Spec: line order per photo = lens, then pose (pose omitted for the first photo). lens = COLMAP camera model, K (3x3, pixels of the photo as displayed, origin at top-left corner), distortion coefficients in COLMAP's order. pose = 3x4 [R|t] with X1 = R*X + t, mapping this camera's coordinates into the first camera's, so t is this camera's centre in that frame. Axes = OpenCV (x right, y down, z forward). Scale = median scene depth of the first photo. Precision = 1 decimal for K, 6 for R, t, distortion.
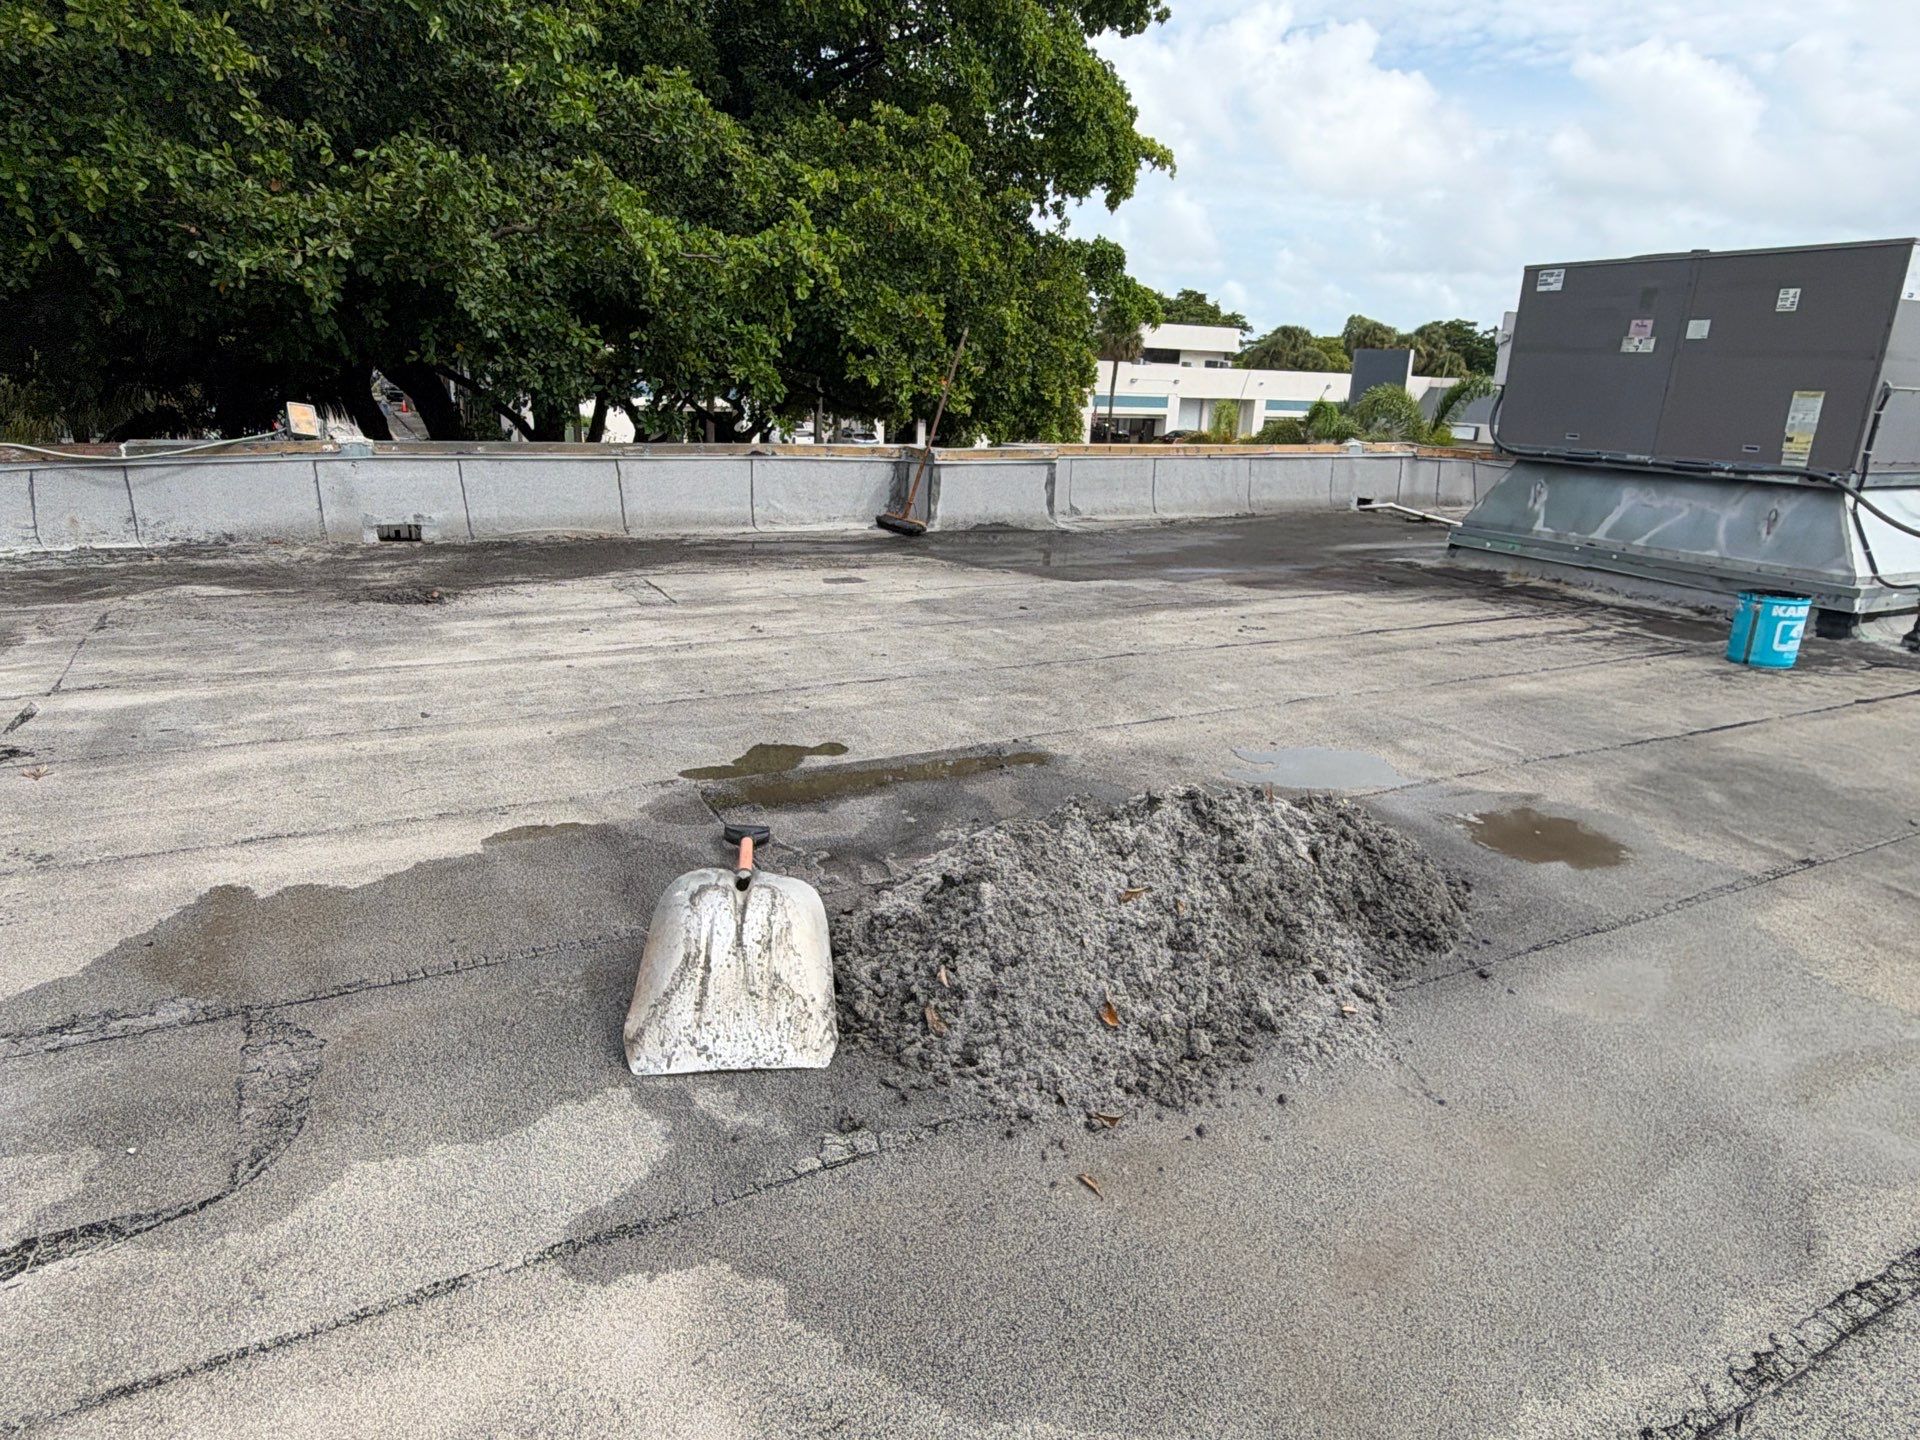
lens RADIAL K [[1135.0, 0, 921.5], [0, 1135.0, 721.3], [0, 0, 1]] dist [-0.001117, -0.000037]
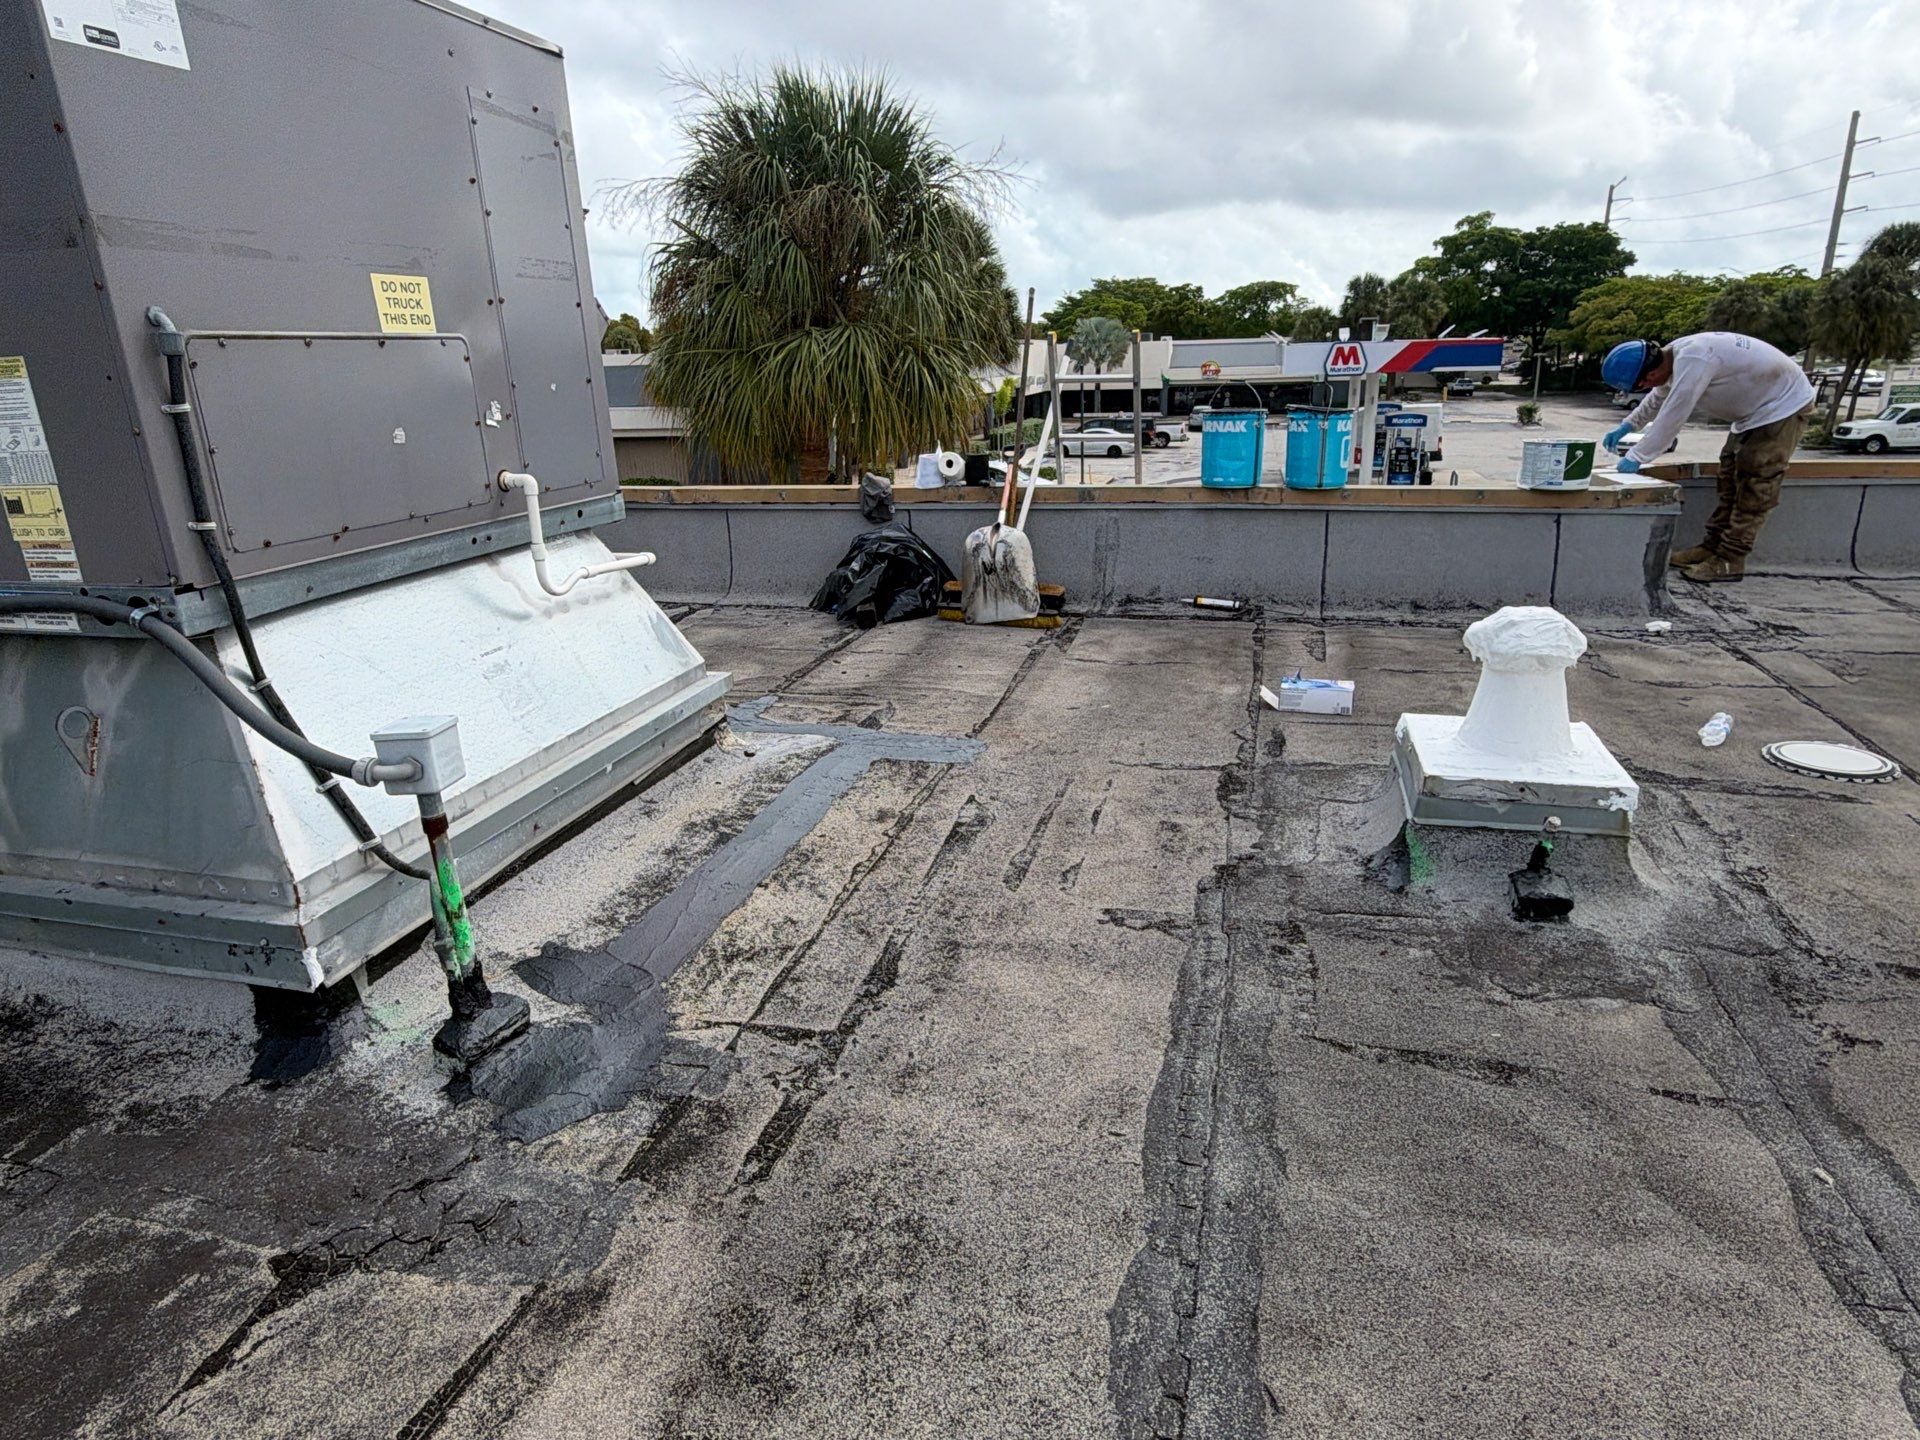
lens RADIAL K [[1135.0, 0, 959.3], [0, 1135.0, 727.5], [0, 0, 1]] dist [-0.001117, -0.000037]
pose [[0.668303, -0.284445, 0.687359, 0.514827], [0.272052, 0.953454, 0.130051, -0.113653], [-0.692358, 0.100084, 0.714580, 0.424300]]
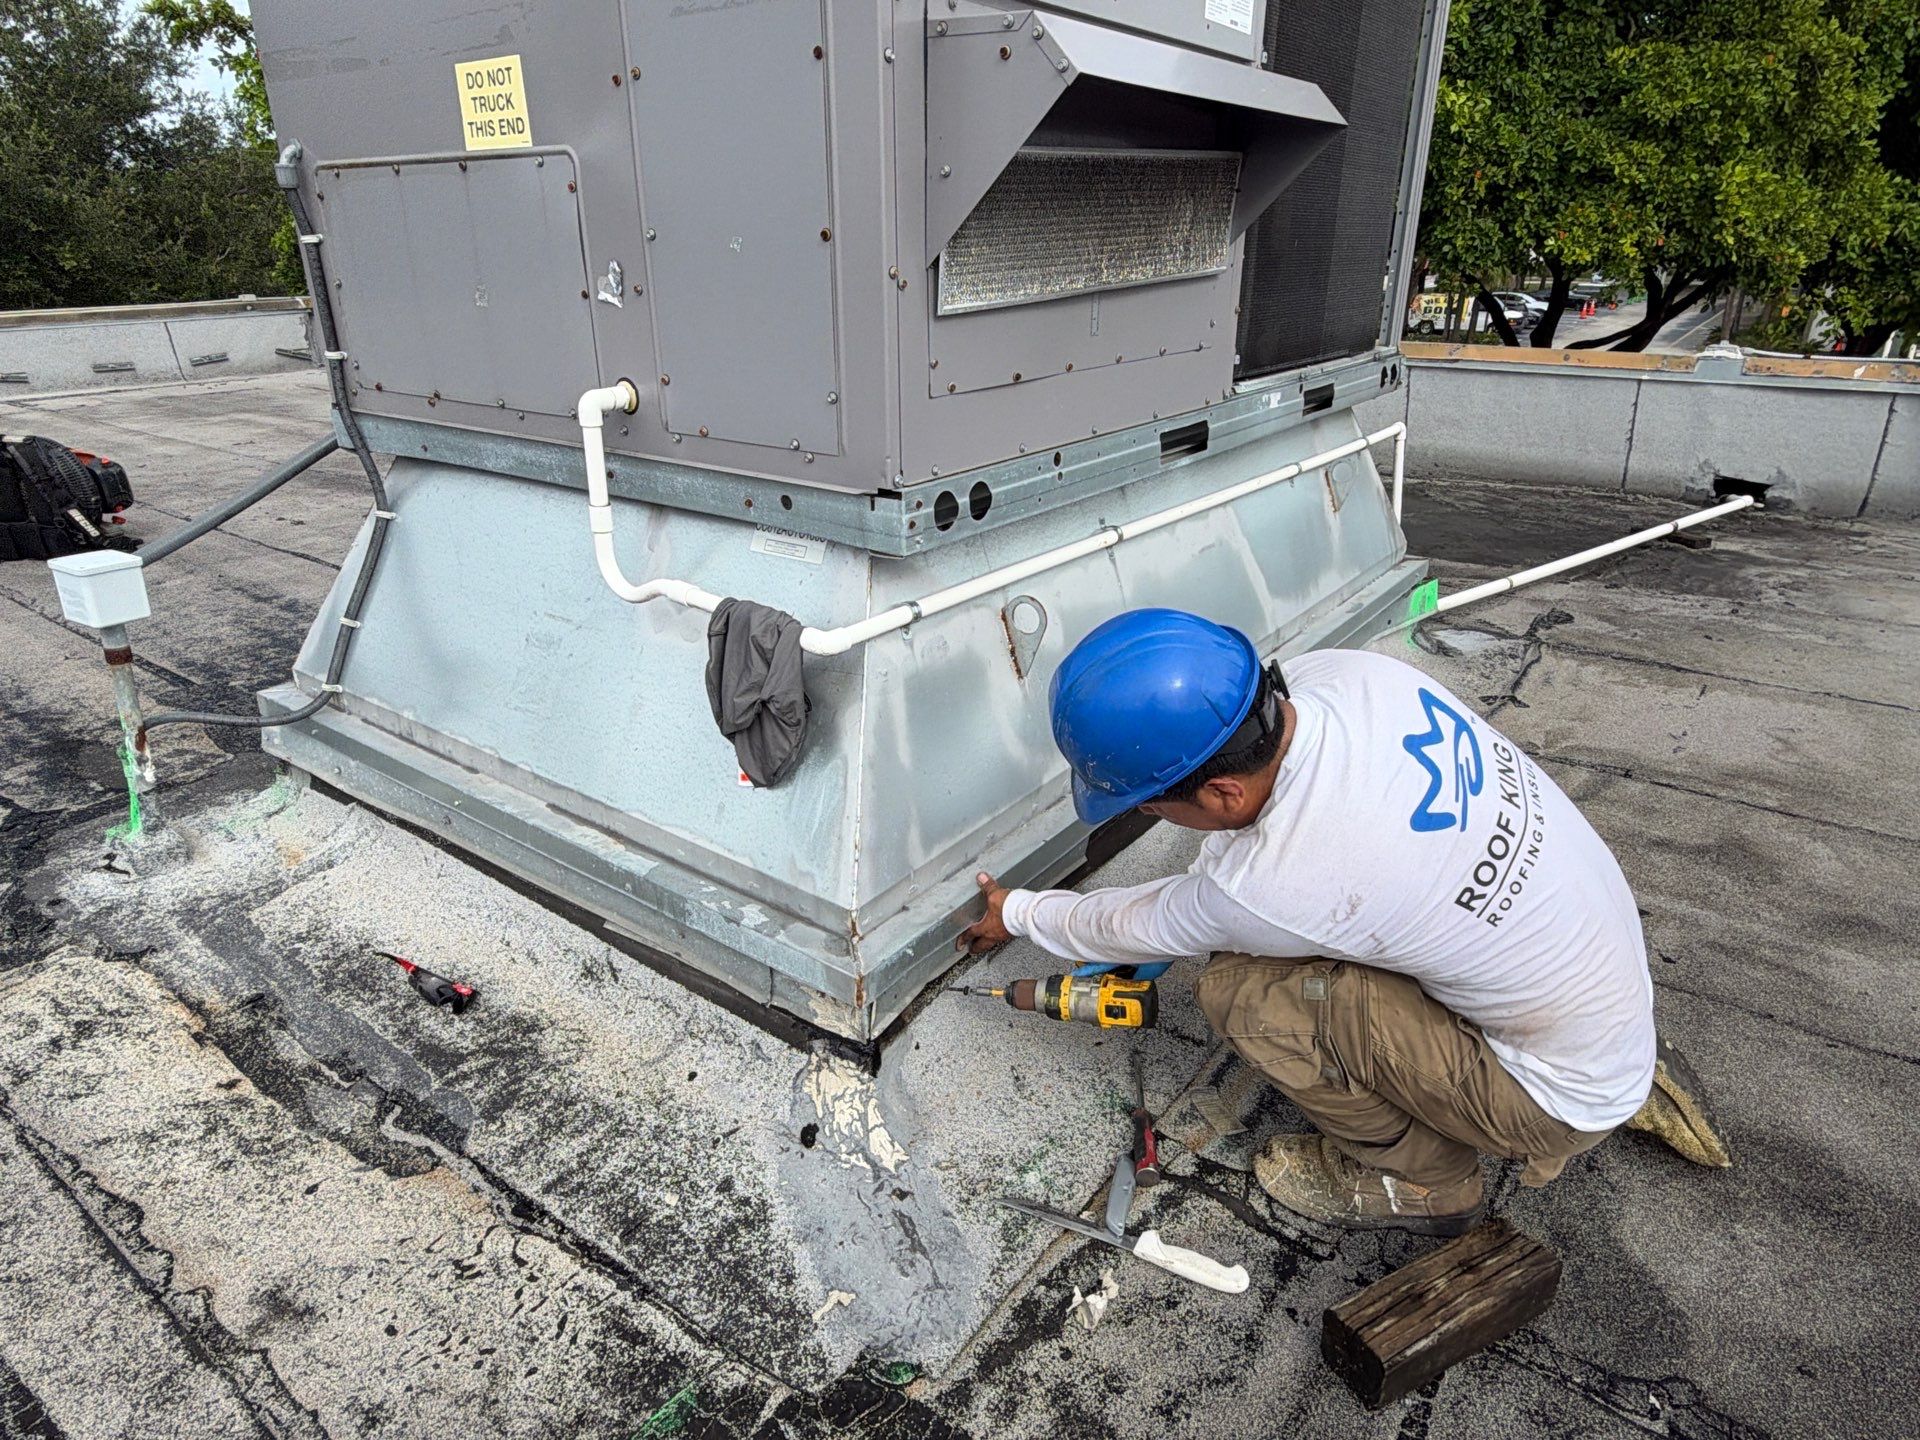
lens RADIAL K [[1135.0, 0, 961.7], [0, 1135.0, 728.5], [0, 0, 1]] dist [-0.001117, -0.000037]
pose [[0.454794, 0.327305, -0.828271, 0.890718], [-0.246695, 0.939925, 0.235970, -0.182333], [0.855747, 0.097013, 0.508217, 0.700130]]
